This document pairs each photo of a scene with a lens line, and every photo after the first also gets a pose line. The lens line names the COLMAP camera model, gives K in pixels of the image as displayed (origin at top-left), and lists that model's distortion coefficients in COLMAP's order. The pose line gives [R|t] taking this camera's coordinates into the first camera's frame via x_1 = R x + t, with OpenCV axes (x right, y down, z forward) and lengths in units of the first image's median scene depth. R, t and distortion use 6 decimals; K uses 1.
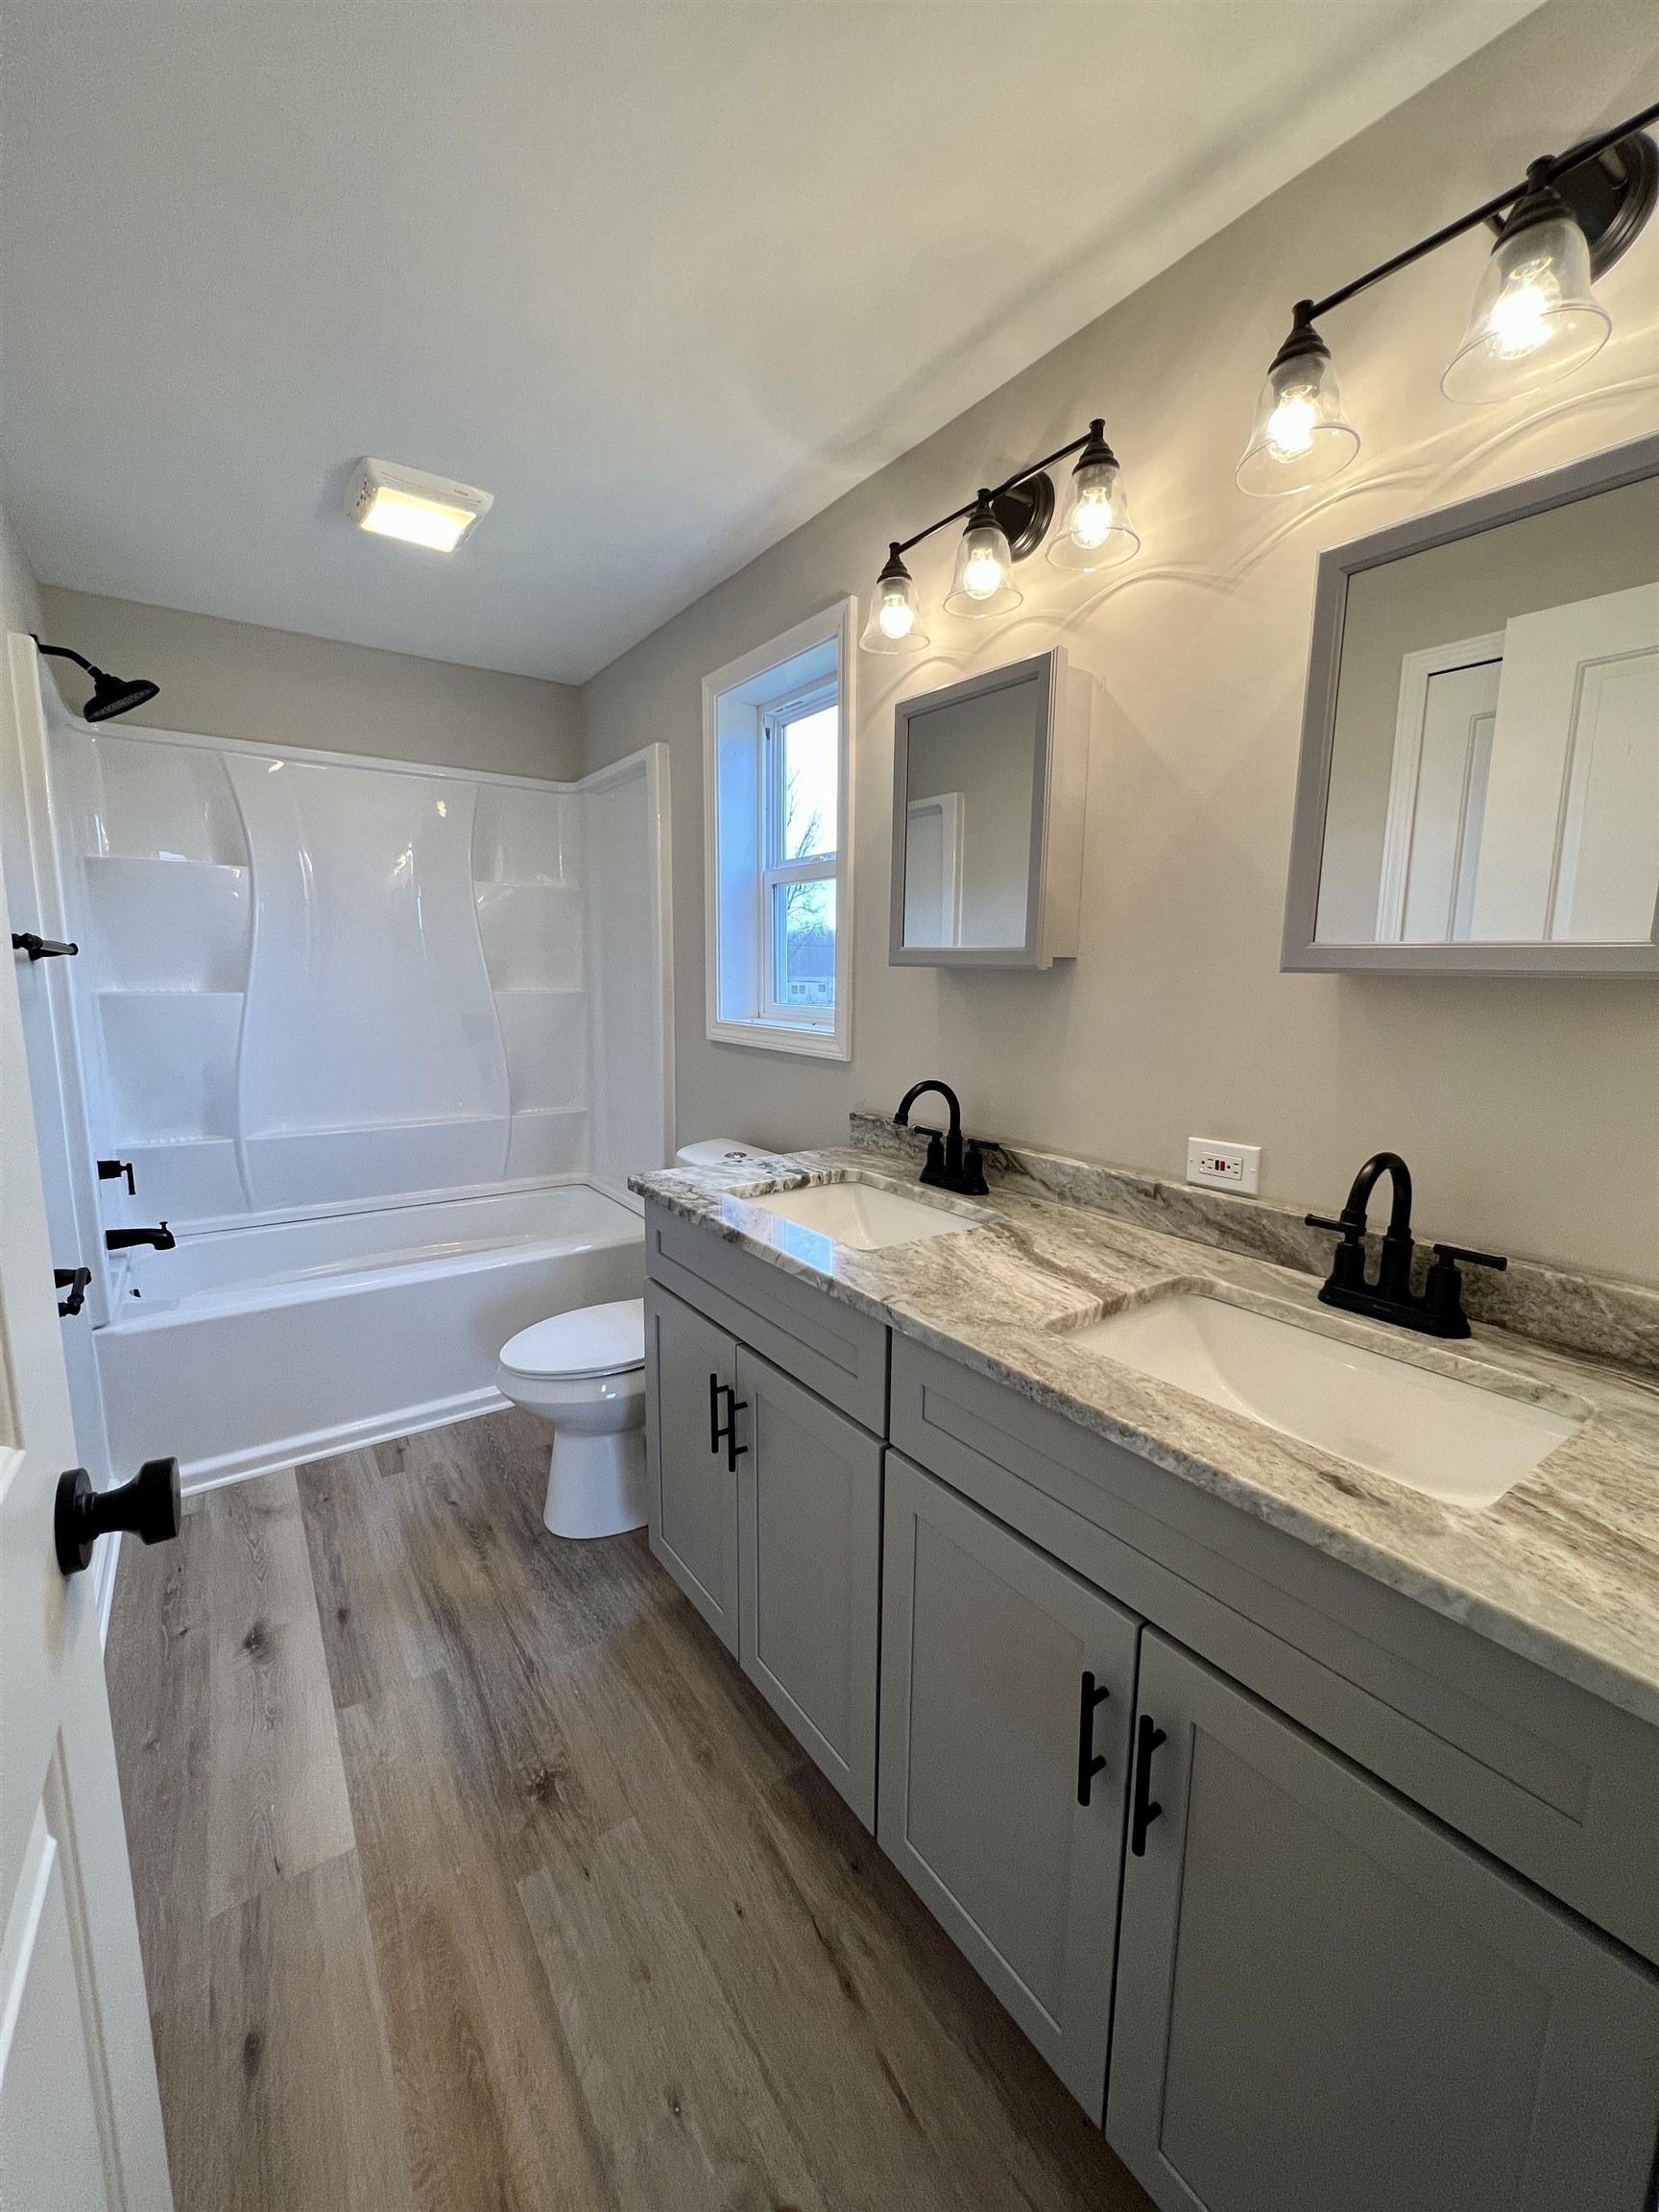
lens RADIAL K [[878.5, 0, 829.5], [0, 878.5, 1106.0], [0, 0, 1]] dist [0.000411, -0.000137]
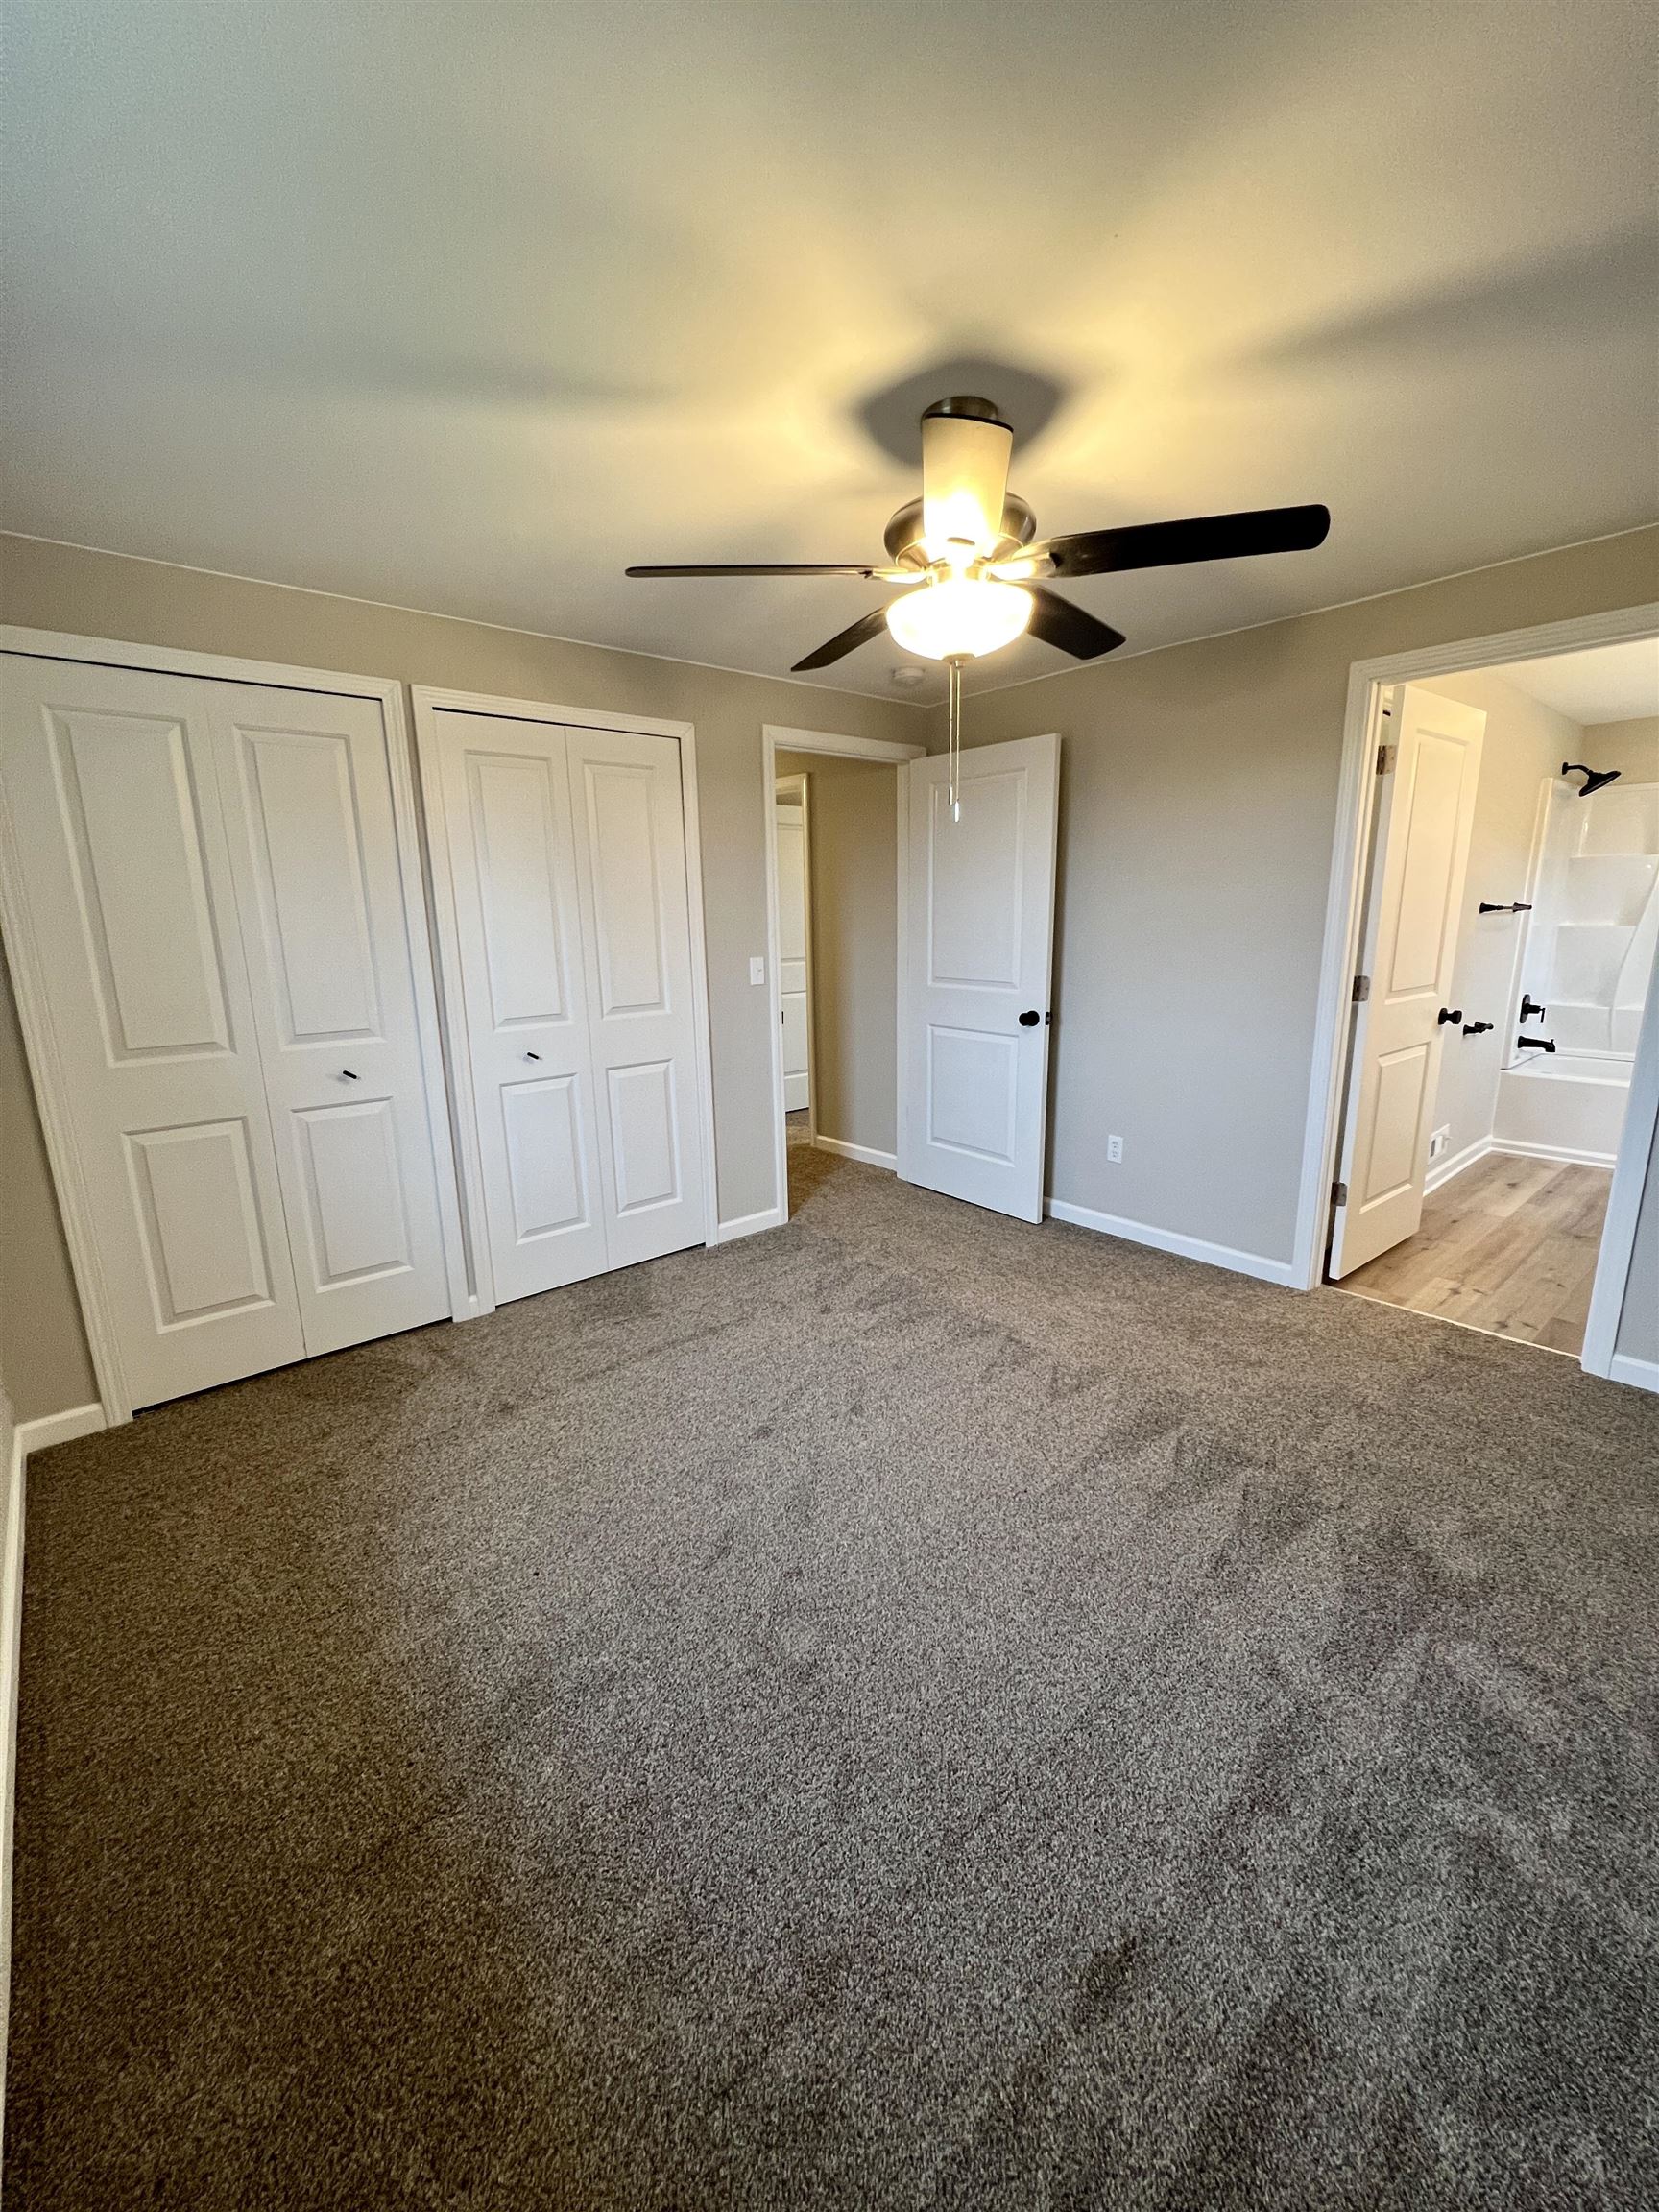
lens RADIAL K [[887.7, 0, 829.5], [0, 887.7, 1106.0], [0, 0, 1]] dist [-0.000315, -0.000097]
pose [[0.097270, 0.198045, -0.975355, 1.408022], [-0.131818, 0.973932, 0.184610, 0.155509], [0.986490, 0.110612, 0.120840, -1.117734]]
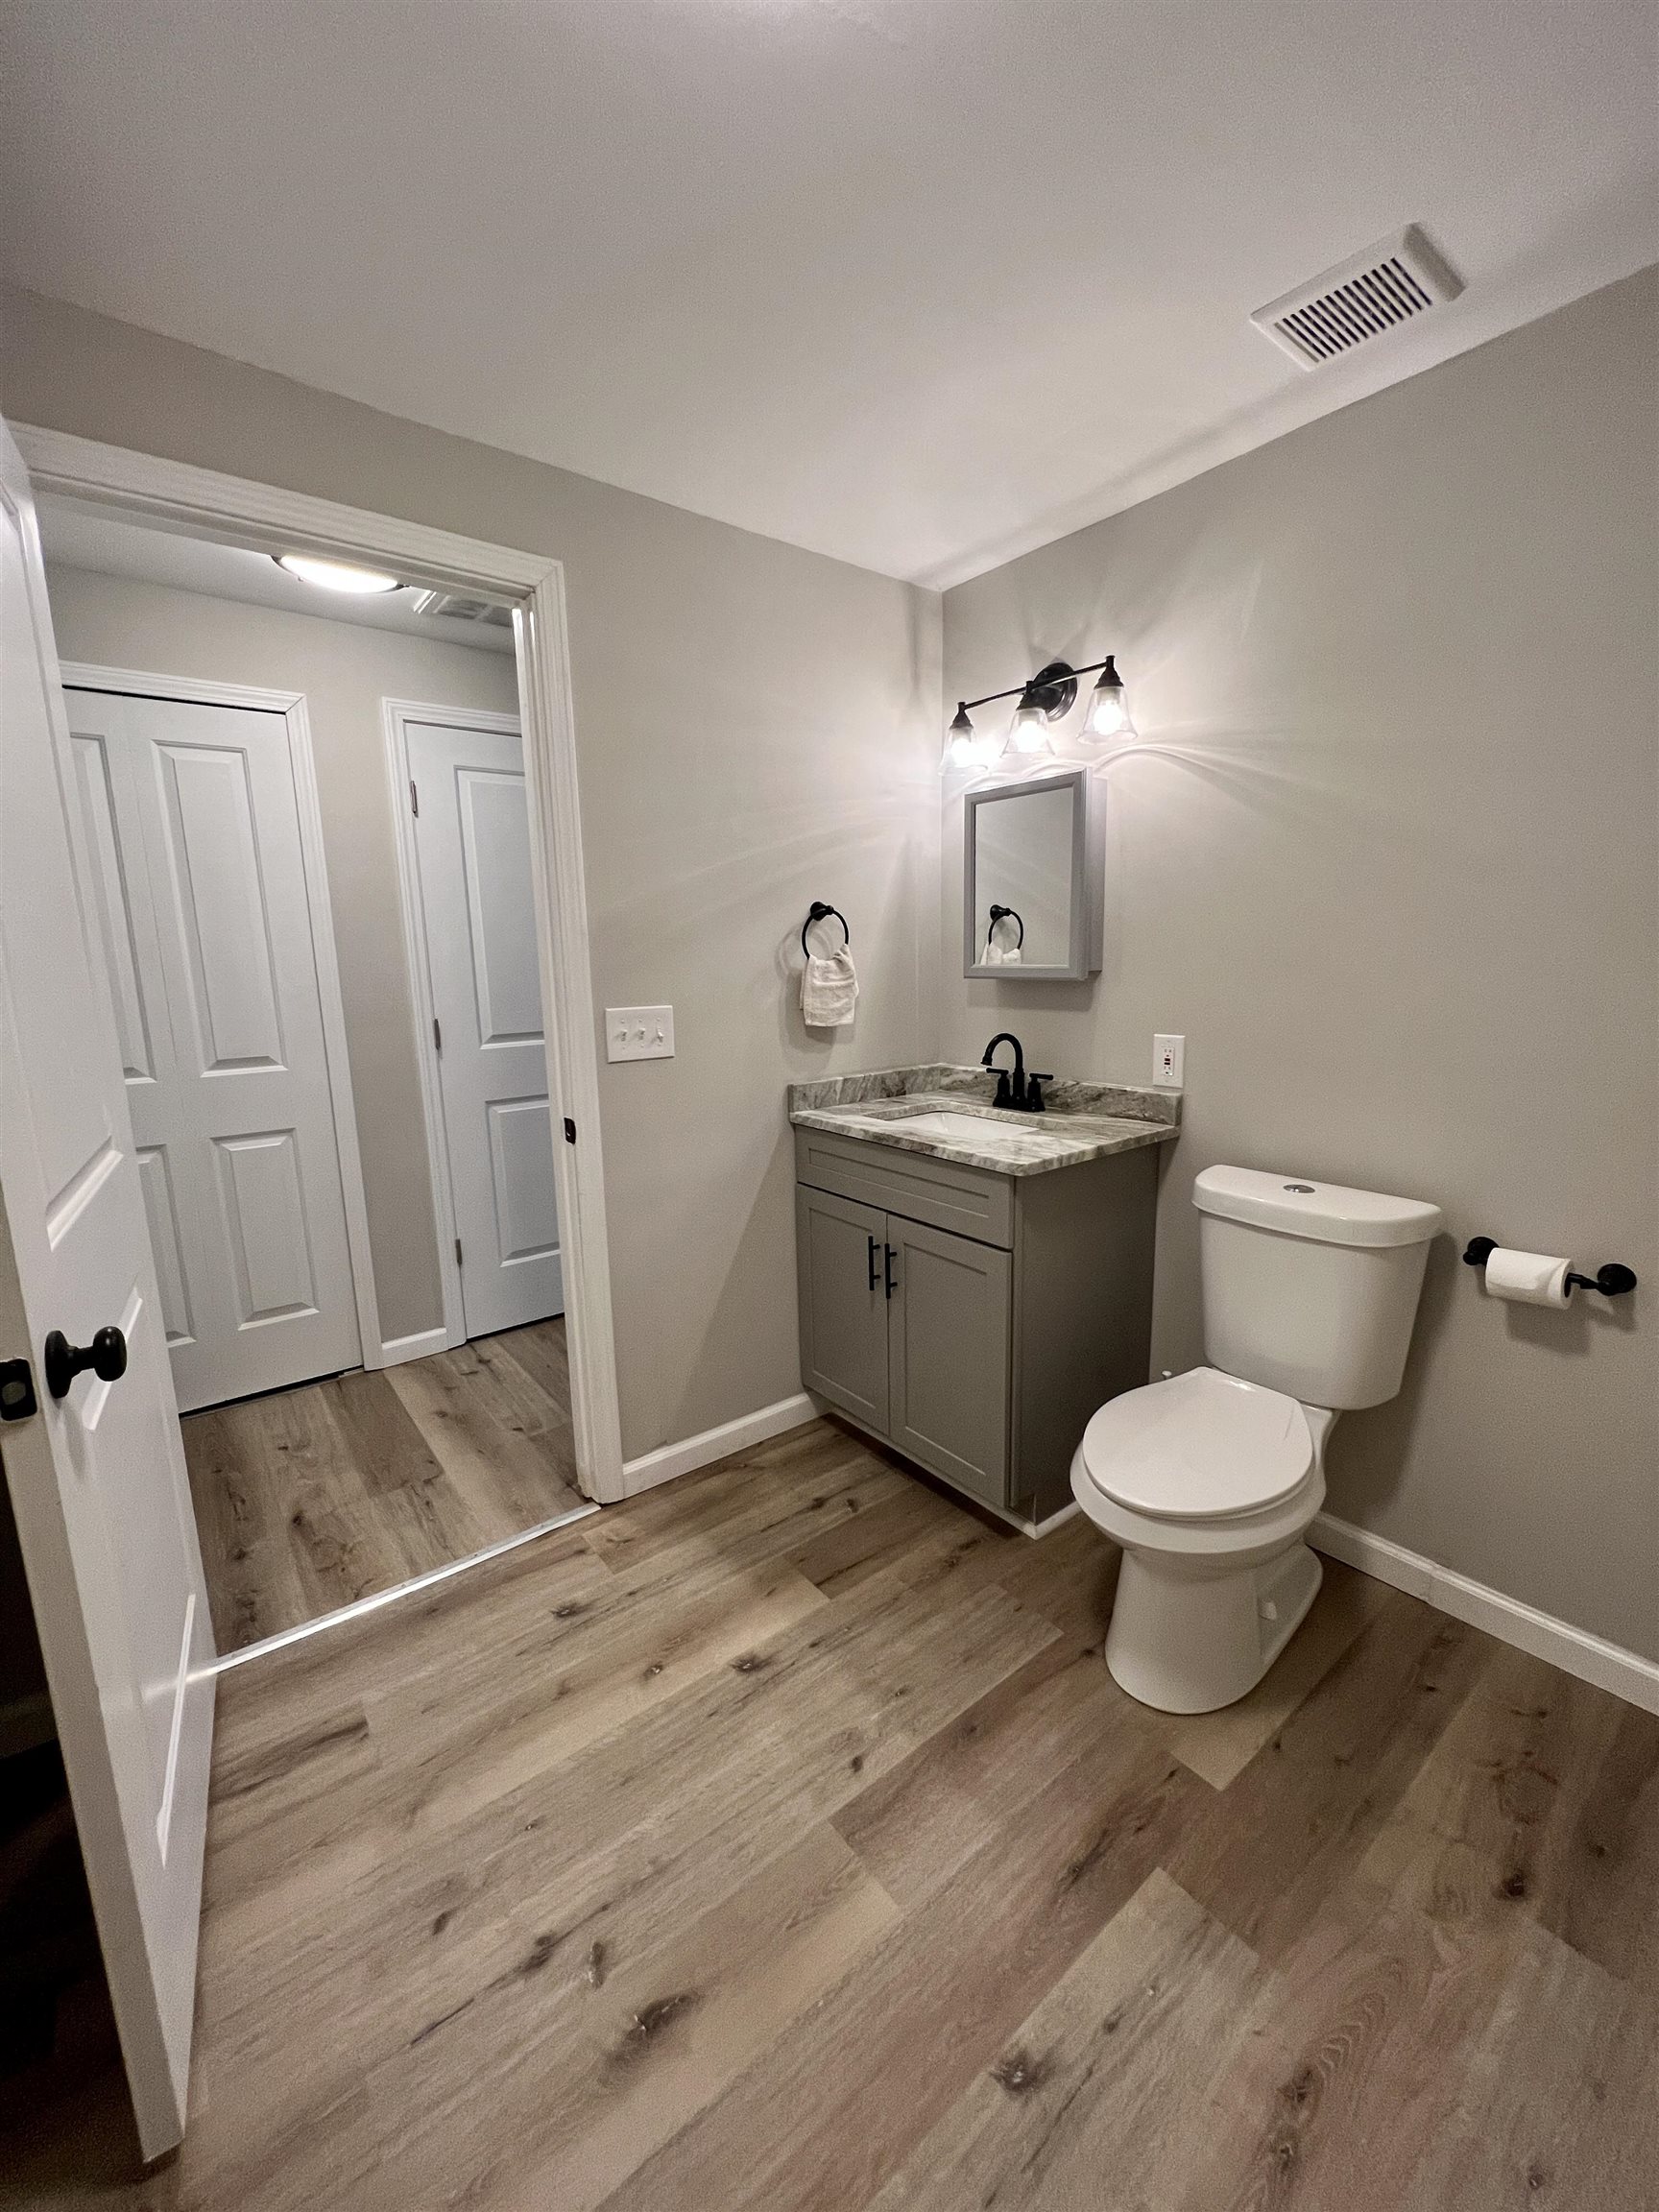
lens RADIAL K [[878.5, 0, 829.5], [0, 878.5, 1106.0], [0, 0, 1]] dist [0.000411, -0.000137]
pose [[0.048154, 0.175052, -0.983381, 0.229997], [-0.138956, 0.976123, 0.166955, -0.137996], [0.989127, 0.128607, 0.071329, 0.683938]]
